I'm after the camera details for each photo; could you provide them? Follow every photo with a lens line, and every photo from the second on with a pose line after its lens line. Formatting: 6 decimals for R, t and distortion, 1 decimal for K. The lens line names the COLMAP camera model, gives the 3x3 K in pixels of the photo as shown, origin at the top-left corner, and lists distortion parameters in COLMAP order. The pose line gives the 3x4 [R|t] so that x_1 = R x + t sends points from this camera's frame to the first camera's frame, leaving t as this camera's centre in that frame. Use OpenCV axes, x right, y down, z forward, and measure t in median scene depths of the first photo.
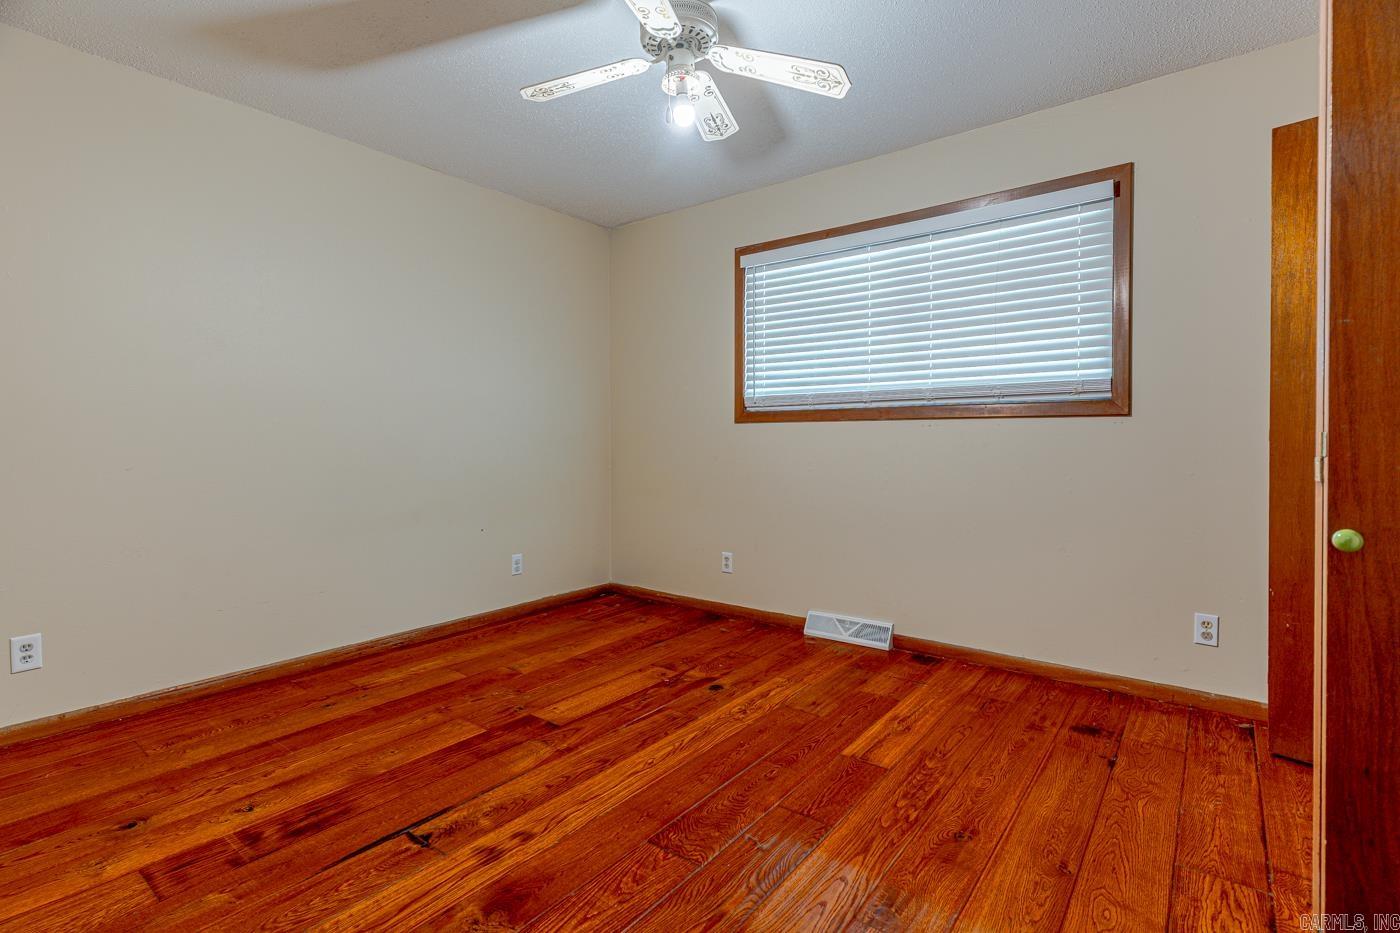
lens RADIAL K [[680.1, 0, 699.0], [0, 680.1, 459.9], [0, 0, 1]] dist [0.000379, 0.000978]
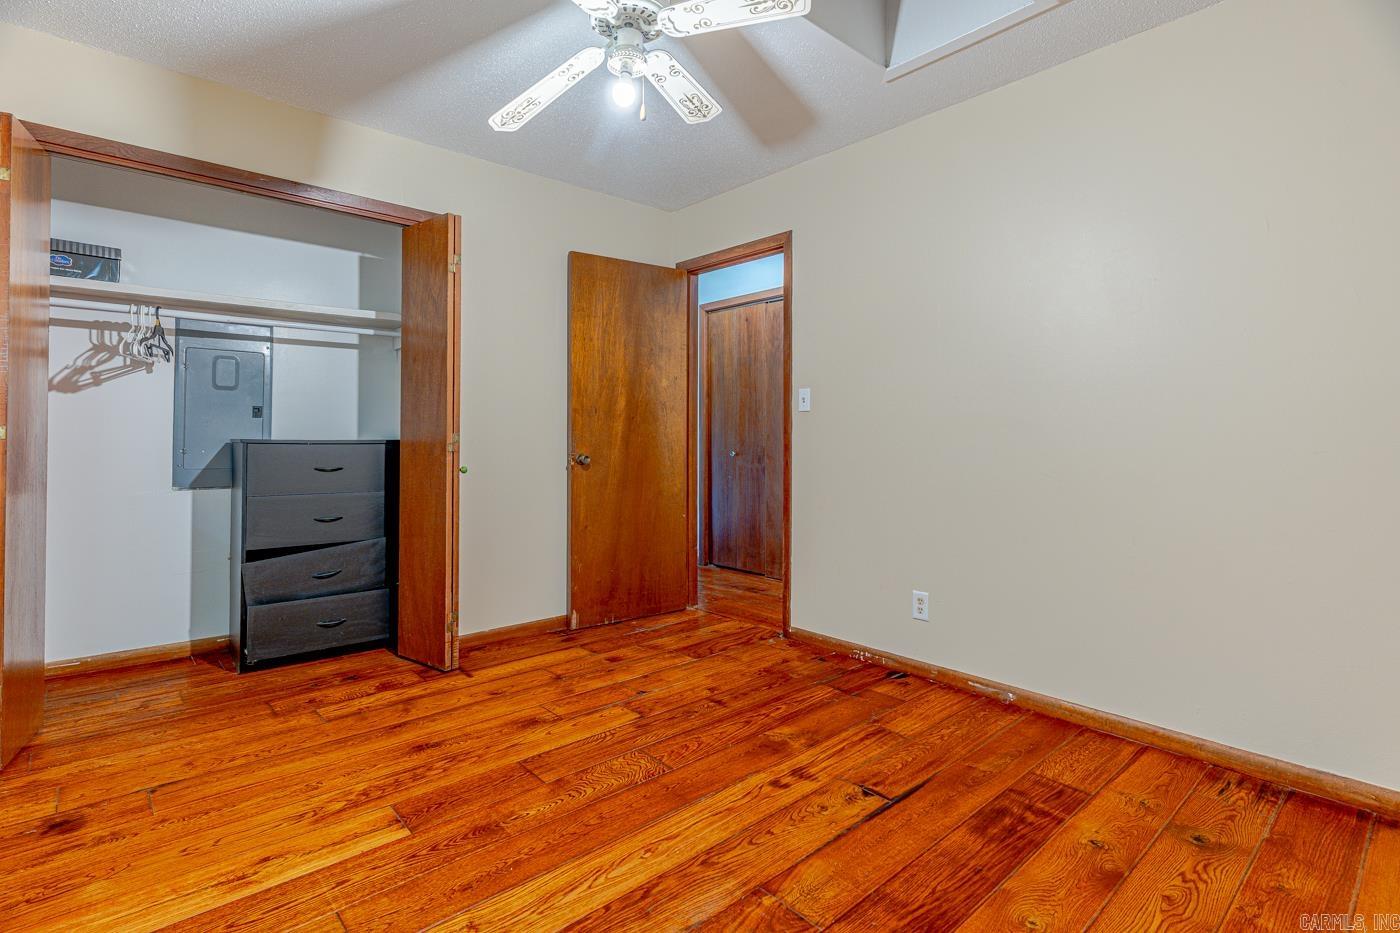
lens RADIAL K [[680.1, 0, 695.9], [0, 680.1, 454.3], [0, 0, 1]] dist [0.000379, 0.000978]
pose [[-0.986472, -0.004332, 0.163870, -0.284678], [0.004830, 0.998449, 0.055472, -0.057180], [-0.163857, 0.055513, -0.984921, 1.967853]]
